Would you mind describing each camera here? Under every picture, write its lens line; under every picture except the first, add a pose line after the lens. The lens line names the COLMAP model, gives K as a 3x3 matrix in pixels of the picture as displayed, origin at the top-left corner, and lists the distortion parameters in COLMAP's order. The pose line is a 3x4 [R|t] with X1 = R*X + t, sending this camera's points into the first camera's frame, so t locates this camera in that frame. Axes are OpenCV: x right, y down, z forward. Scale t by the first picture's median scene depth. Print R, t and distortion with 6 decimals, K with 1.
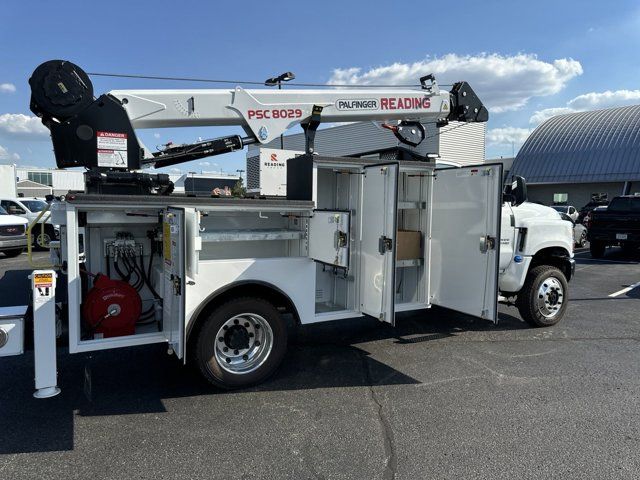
lens RADIAL K [[582.4, 0, 320.0], [0, 582.4, 240.0], [0, 0, 1]] dist [0.051277, -0.206668]
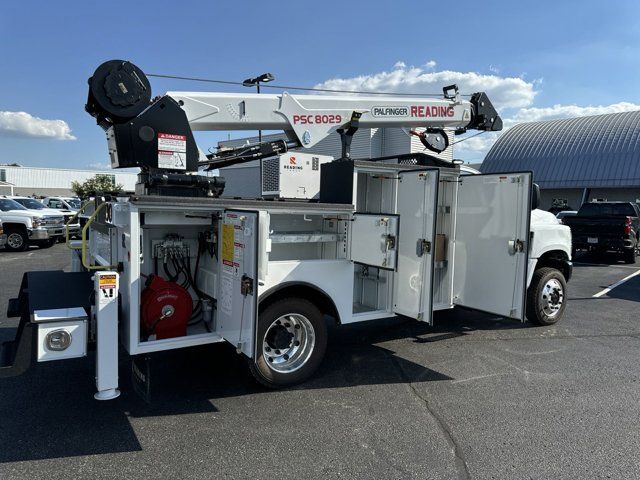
lens RADIAL K [[582.4, 0, 320.0], [0, 582.4, 240.0], [0, 0, 1]] dist [0.051277, -0.206668]
pose [[0.995633, 0.006087, 0.093153, -0.170091], [-0.005801, 0.999978, -0.003334, -0.000196], [-0.093171, 0.002779, 0.995646, -0.022175]]
